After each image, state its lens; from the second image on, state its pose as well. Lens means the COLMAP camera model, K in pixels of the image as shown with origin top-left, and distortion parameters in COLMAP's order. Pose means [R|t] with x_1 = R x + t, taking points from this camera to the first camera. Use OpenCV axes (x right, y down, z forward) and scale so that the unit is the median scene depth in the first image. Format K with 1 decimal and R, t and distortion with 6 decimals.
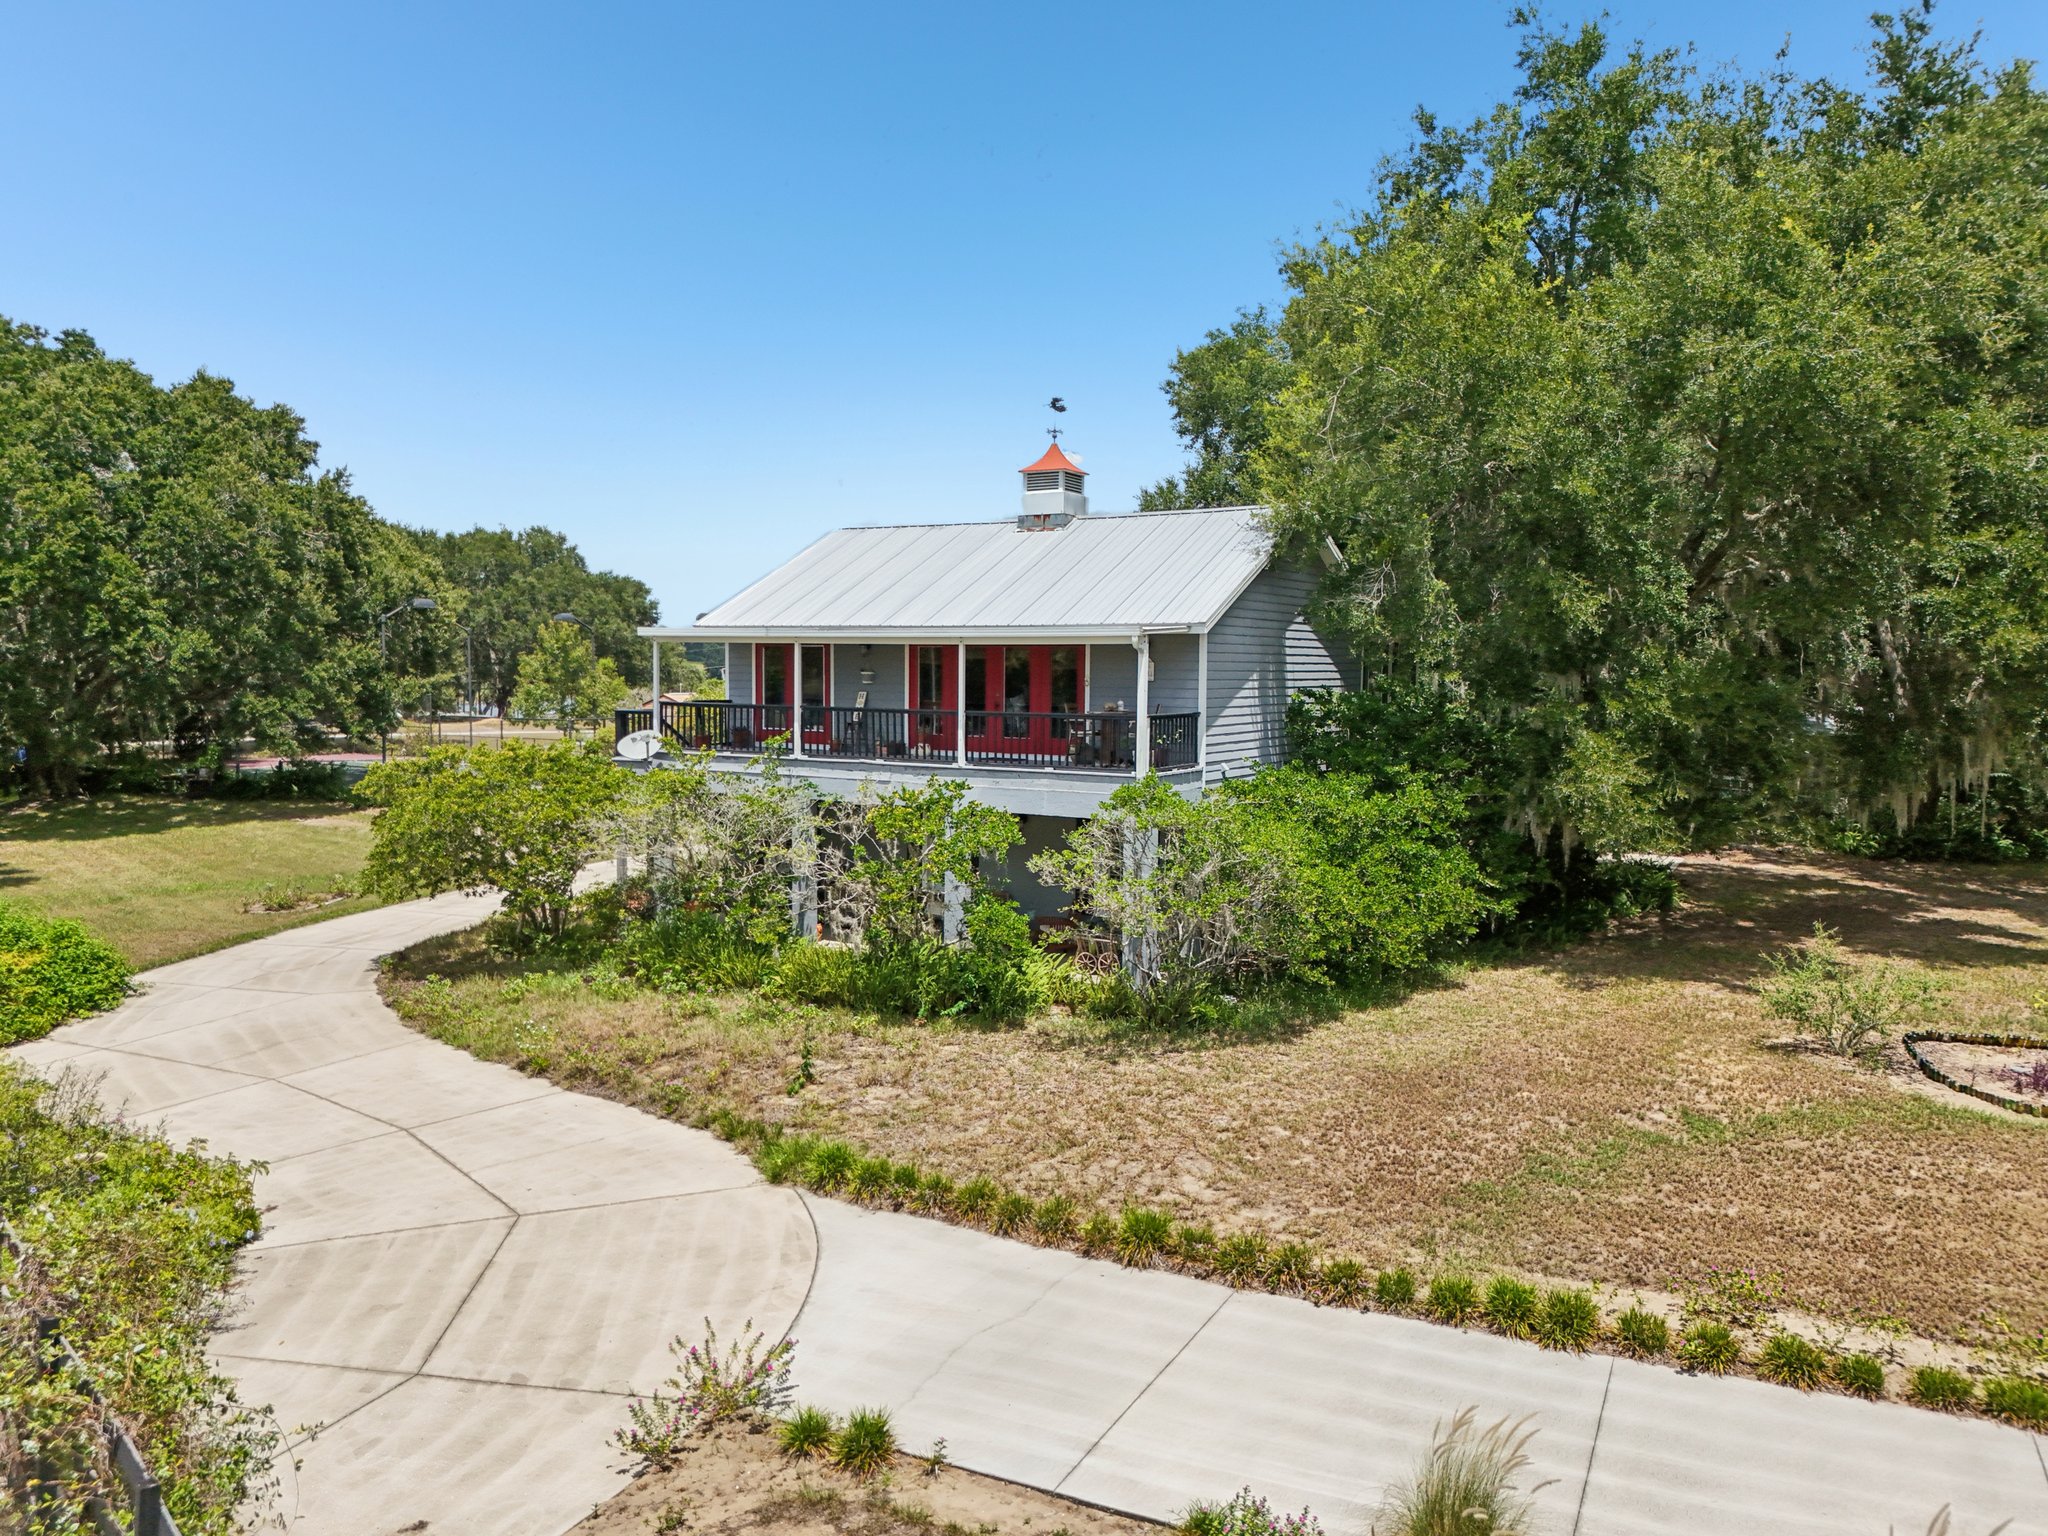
lens RADIAL K [[1467.4, 0, 1099.5], [0, 1467.4, 792.1], [0, 0, 1]] dist [0.038657, -0.021700]
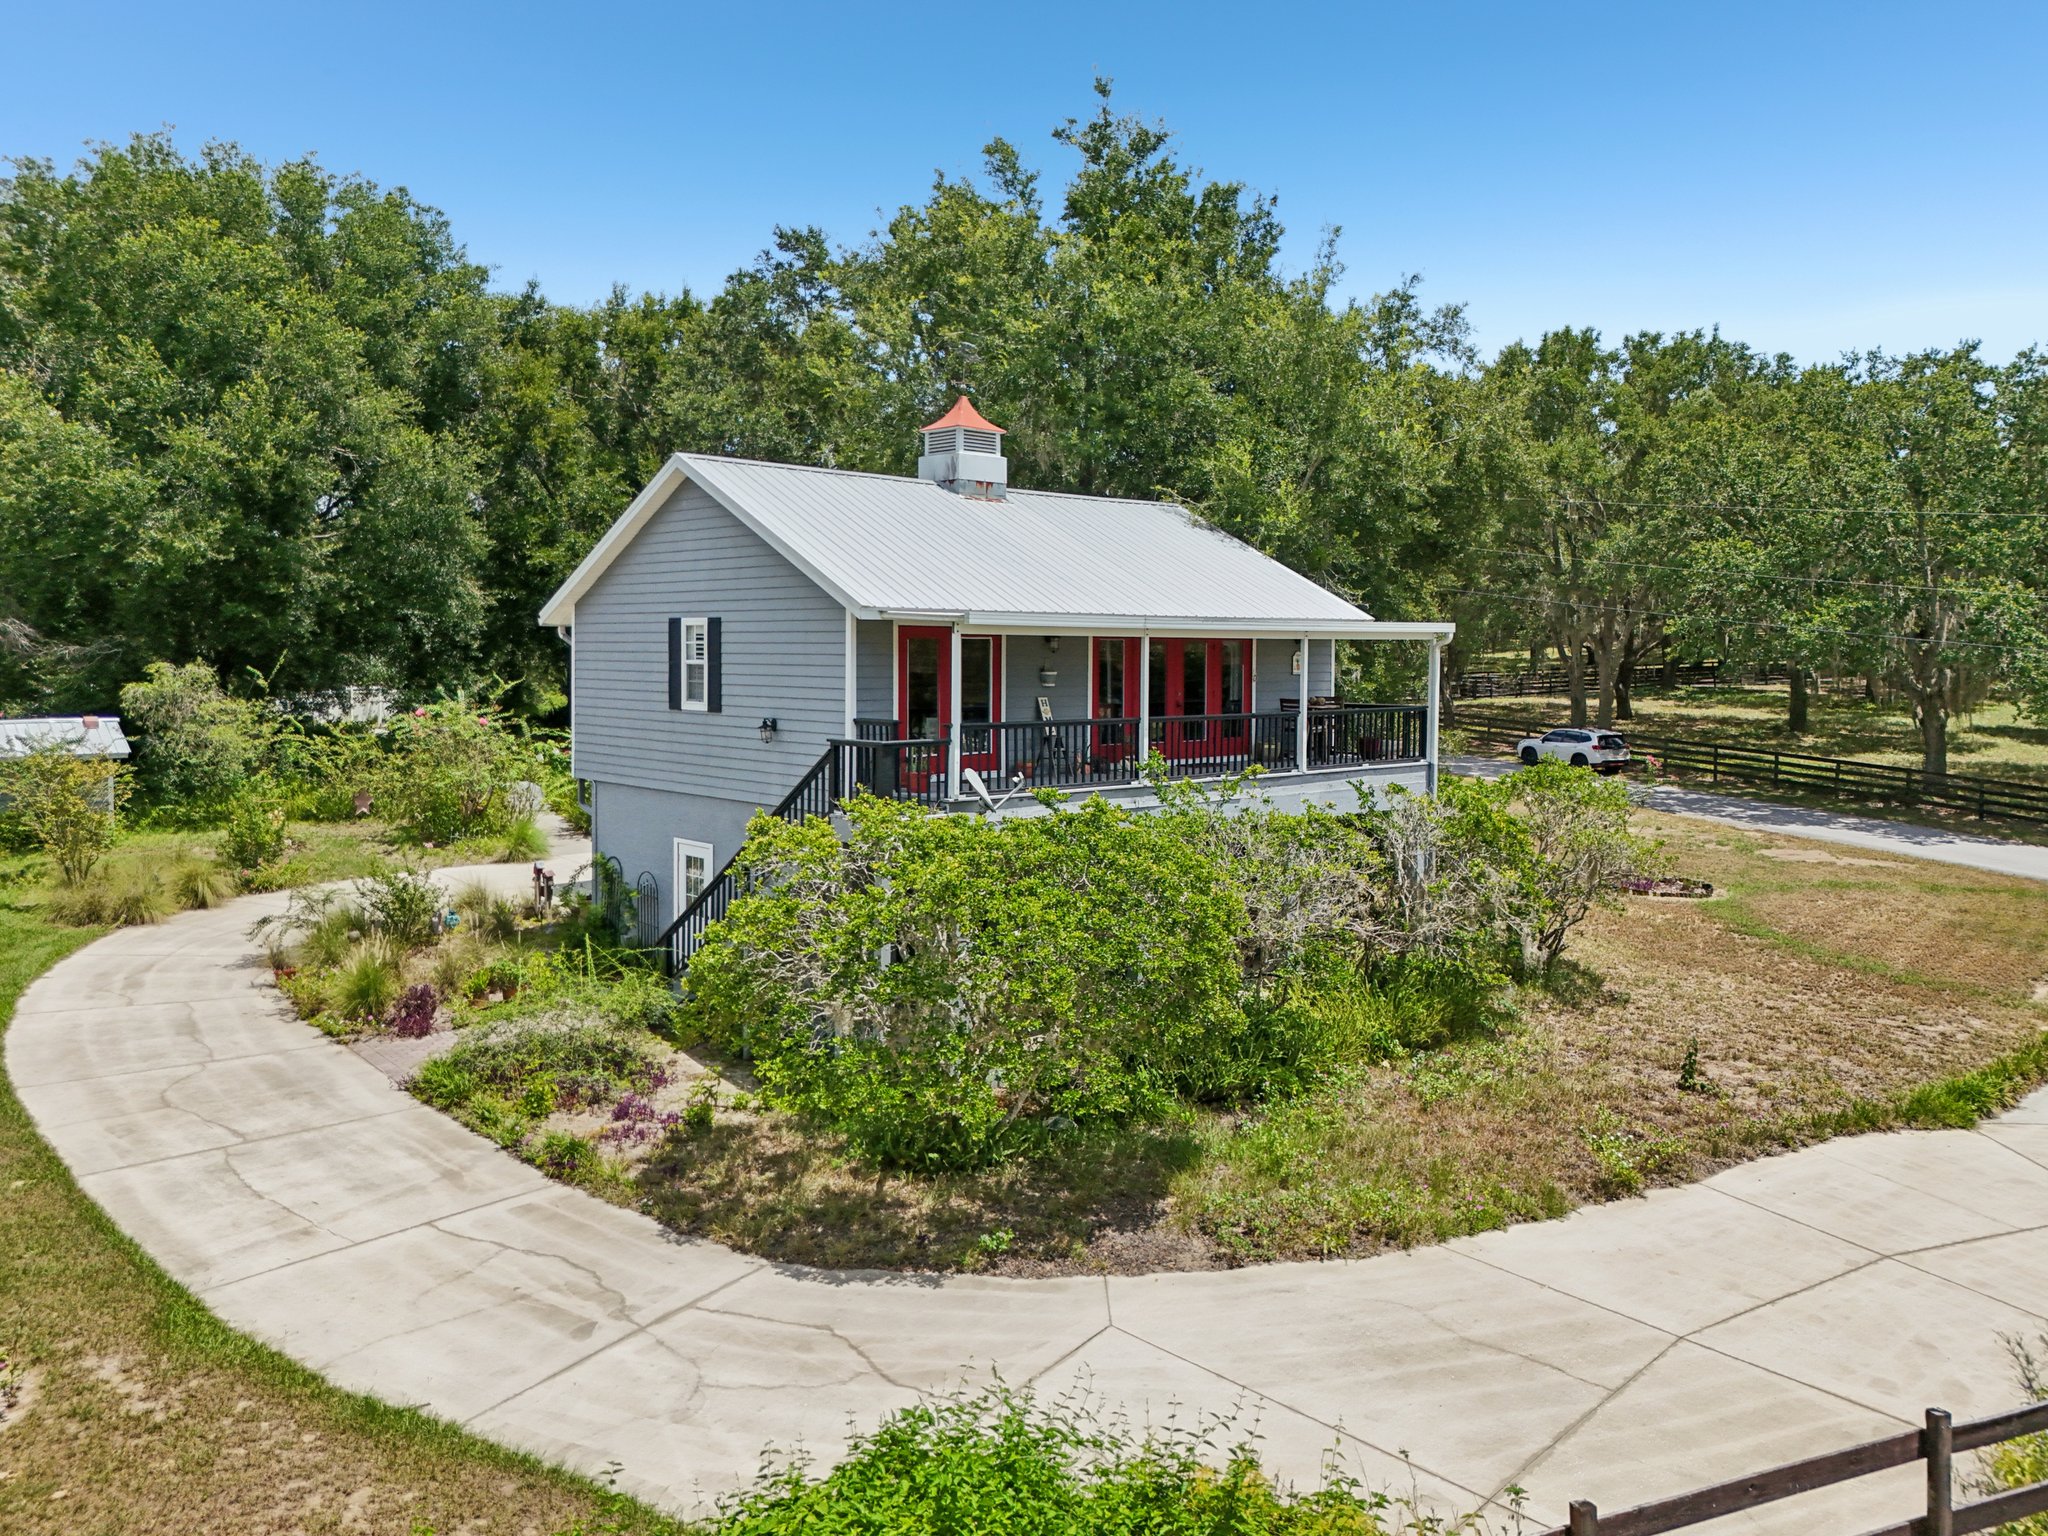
lens RADIAL K [[1467.4, 0, 1007.3], [0, 1467.4, 748.1], [0, 0, 1]] dist [0.038657, -0.021700]
pose [[0.346132, -0.065998, 0.935862, -0.909097], [0.076267, 0.996201, 0.042045, -0.076782], [-0.935081, 0.056822, 0.349850, 0.762970]]
